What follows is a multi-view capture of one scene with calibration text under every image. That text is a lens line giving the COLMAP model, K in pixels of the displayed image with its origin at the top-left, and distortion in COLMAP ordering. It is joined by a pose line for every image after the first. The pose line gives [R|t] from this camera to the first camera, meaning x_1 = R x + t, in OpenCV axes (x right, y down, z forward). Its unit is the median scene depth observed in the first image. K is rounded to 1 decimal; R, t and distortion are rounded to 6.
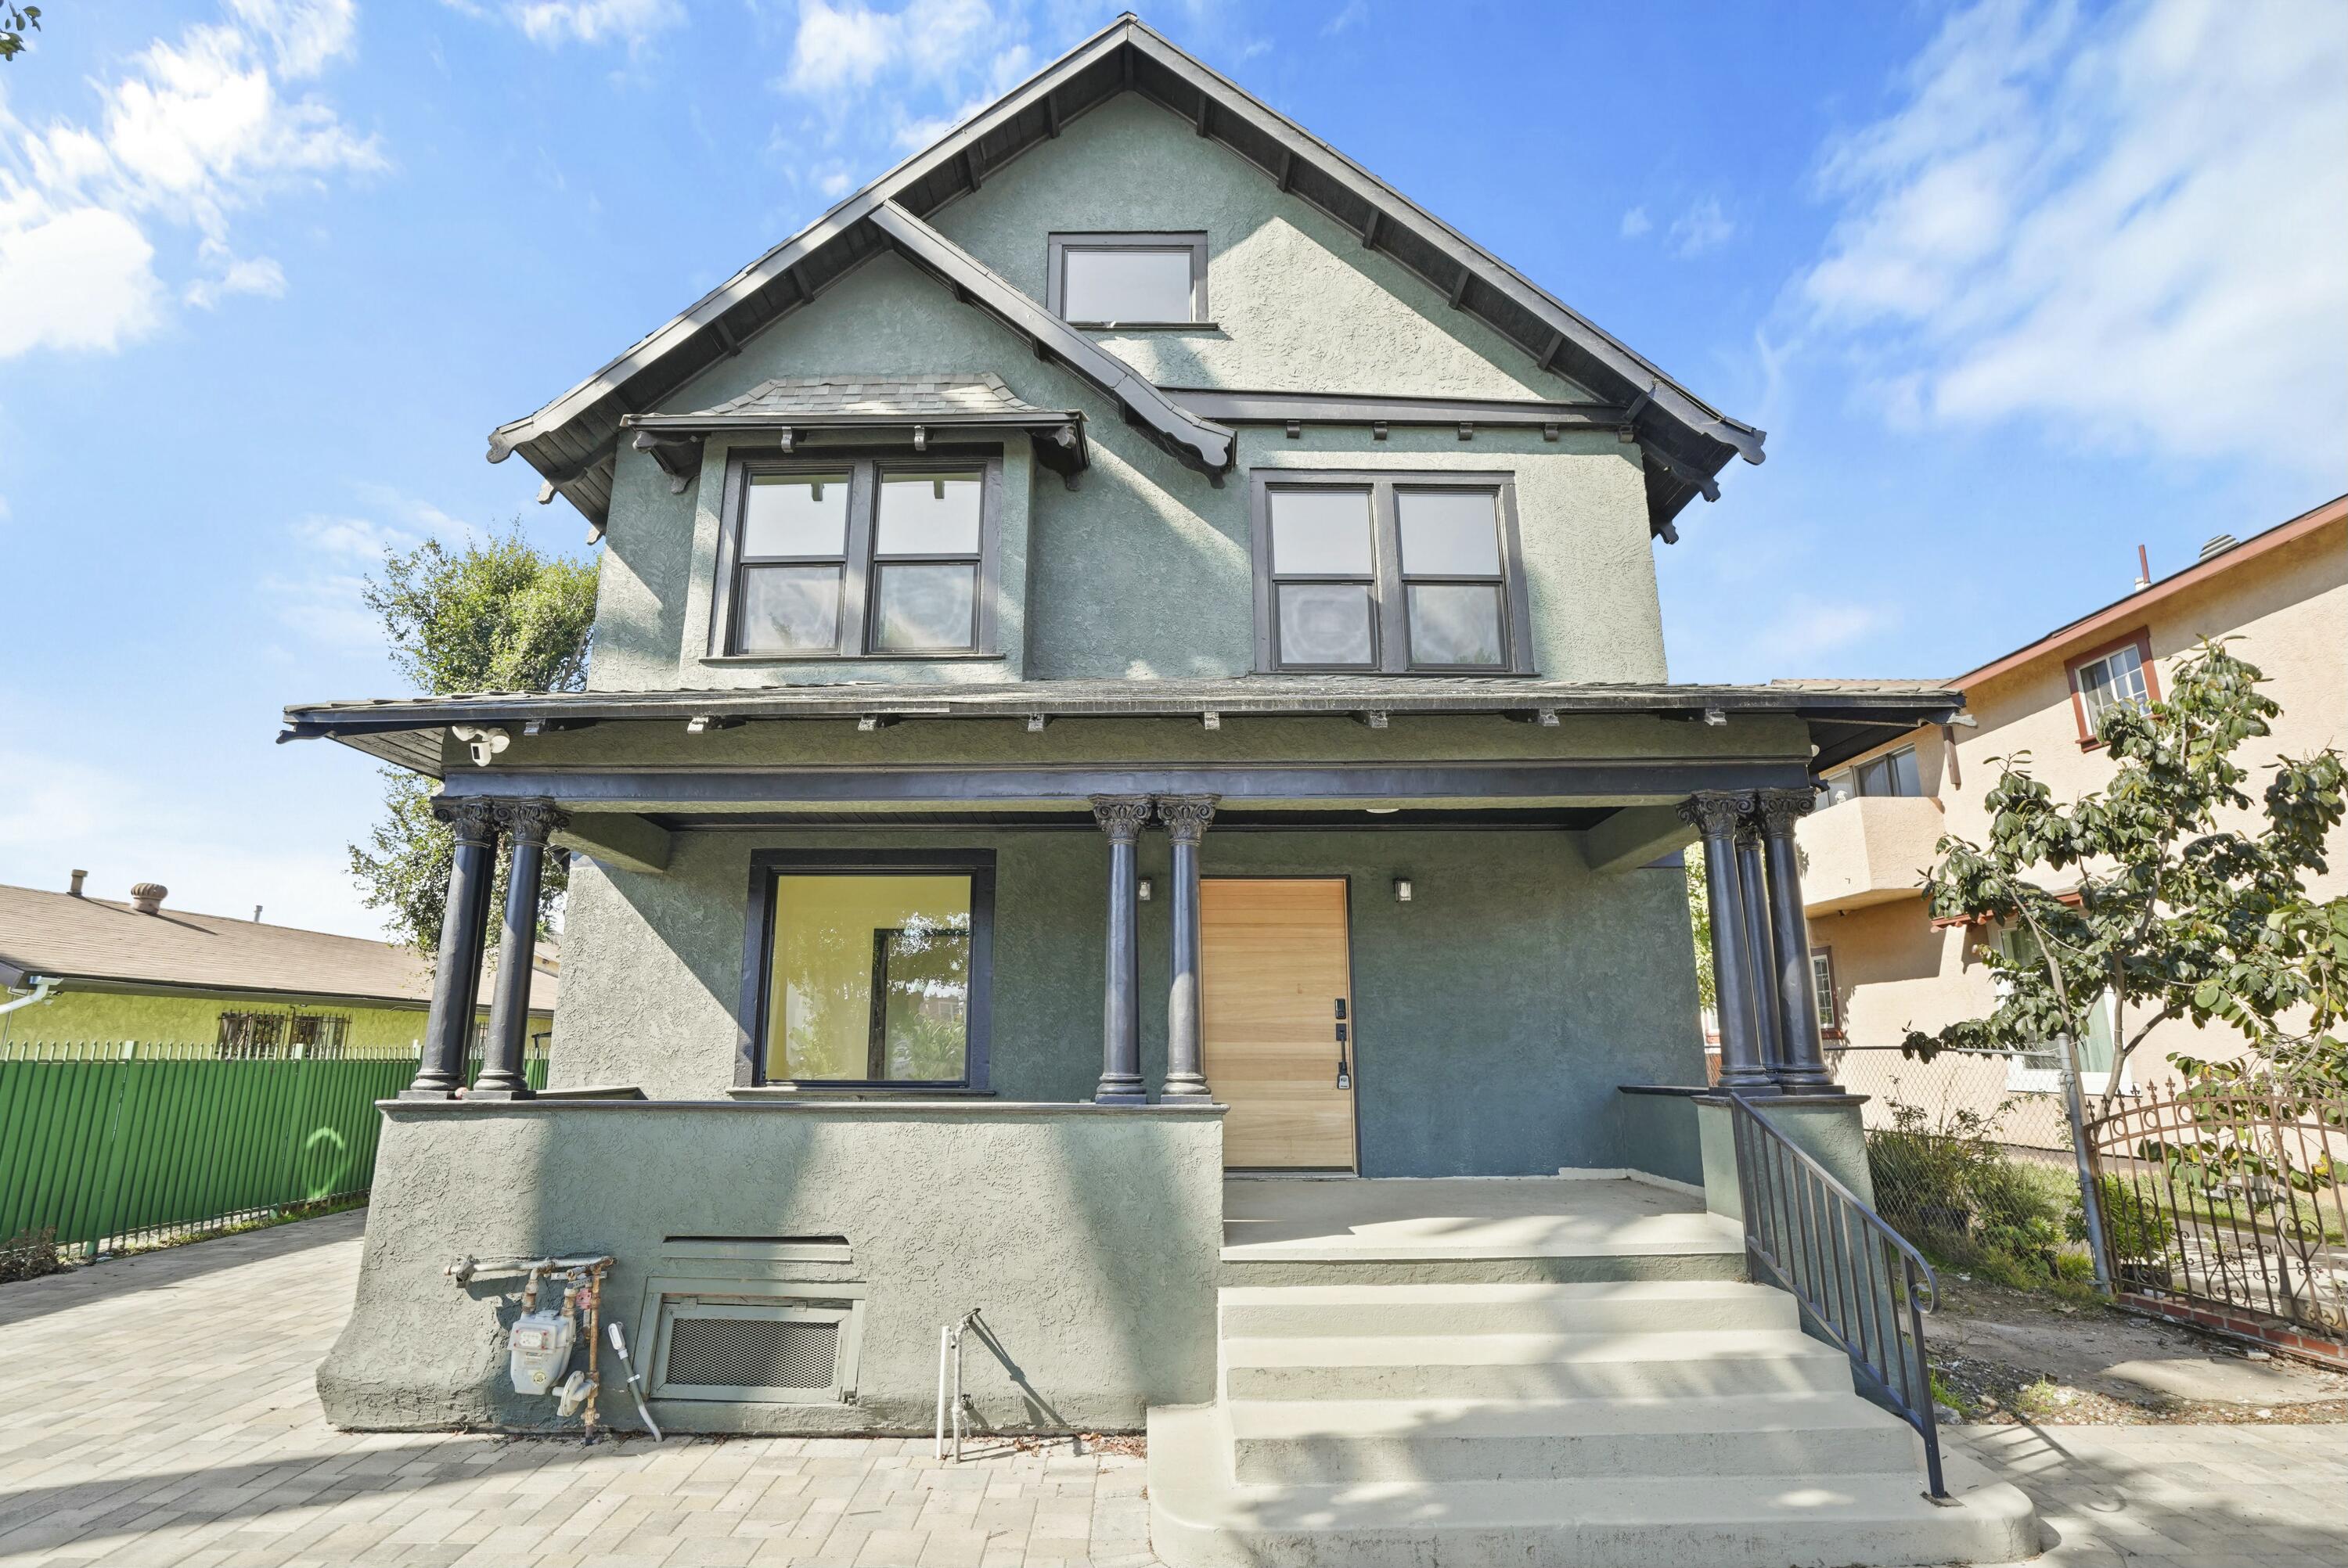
lens RADIAL K [[1099.4, 0, 1147.7], [0, 1099.4, 786.6], [0, 0, 1]] dist [-0.057817, 0.024509]
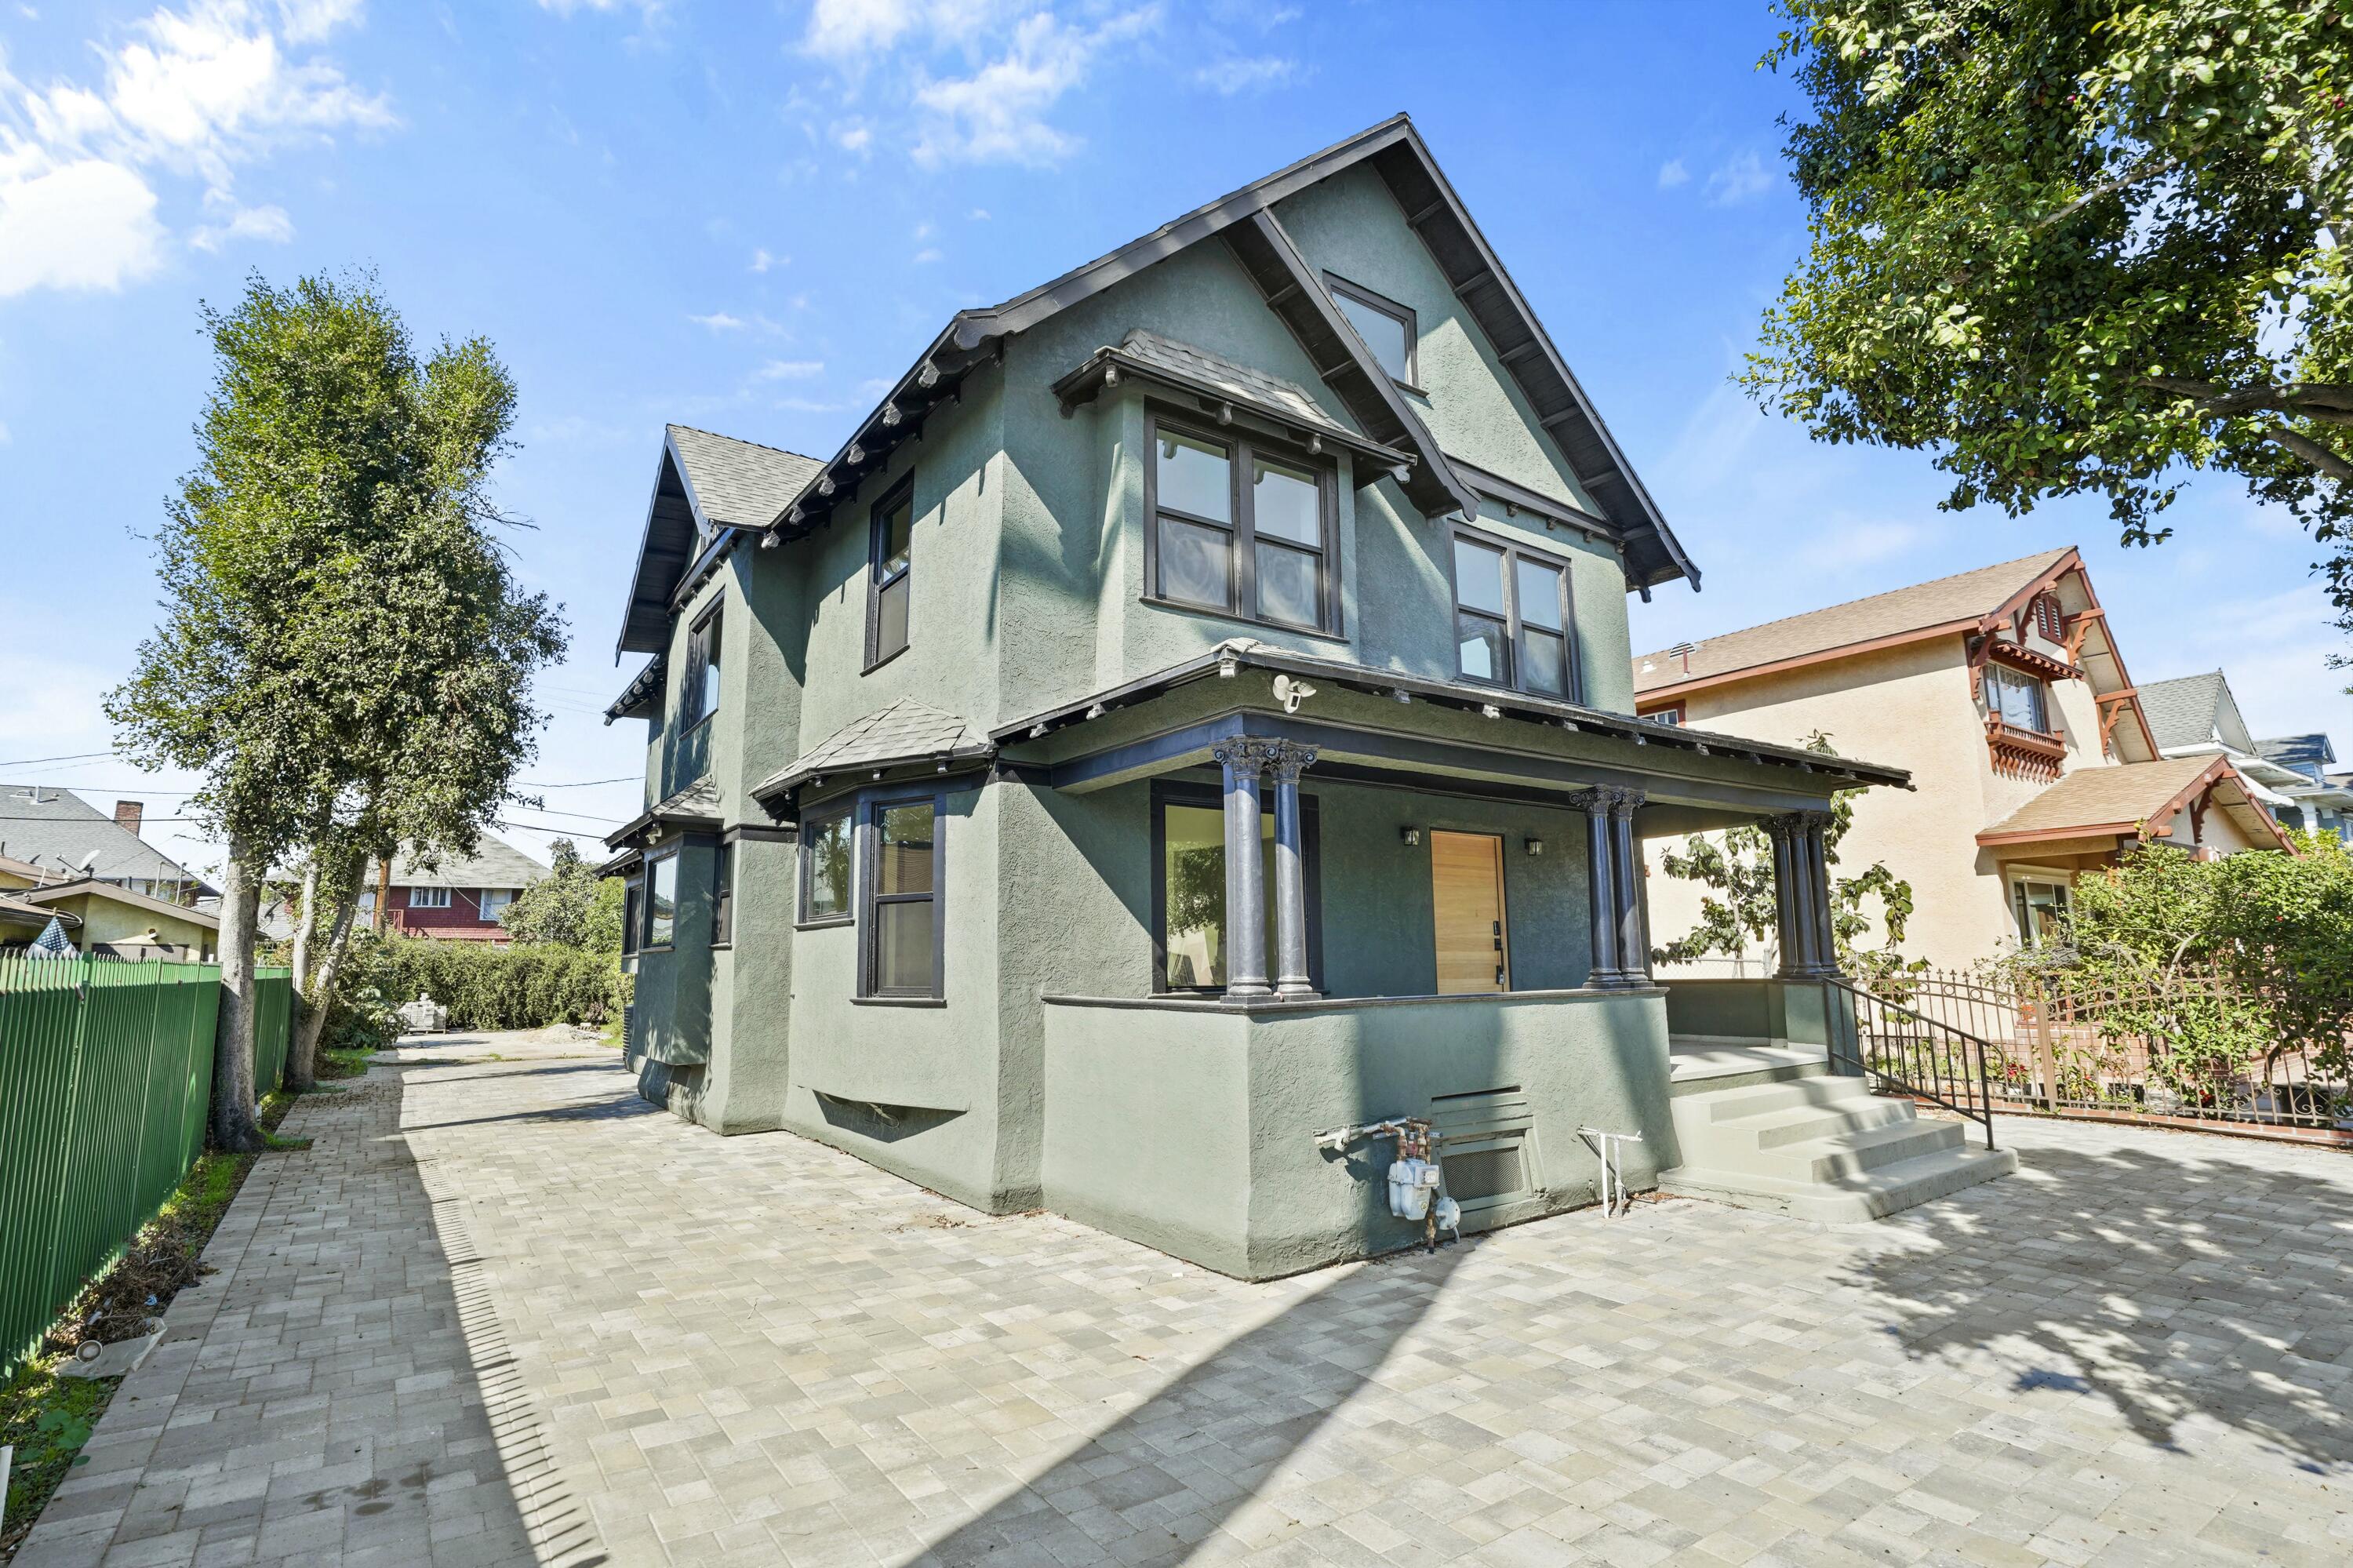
lens RADIAL K [[1101.9, 0, 1150.2], [0, 1101.9, 786.6], [0, 0, 1]] dist [-0.057817, 0.024509]
pose [[0.834344, 0.082830, 0.544985, -0.941426], [-0.122185, 0.991843, 0.036313, 0.024324], [-0.537532, -0.096886, 0.837659, 0.072214]]
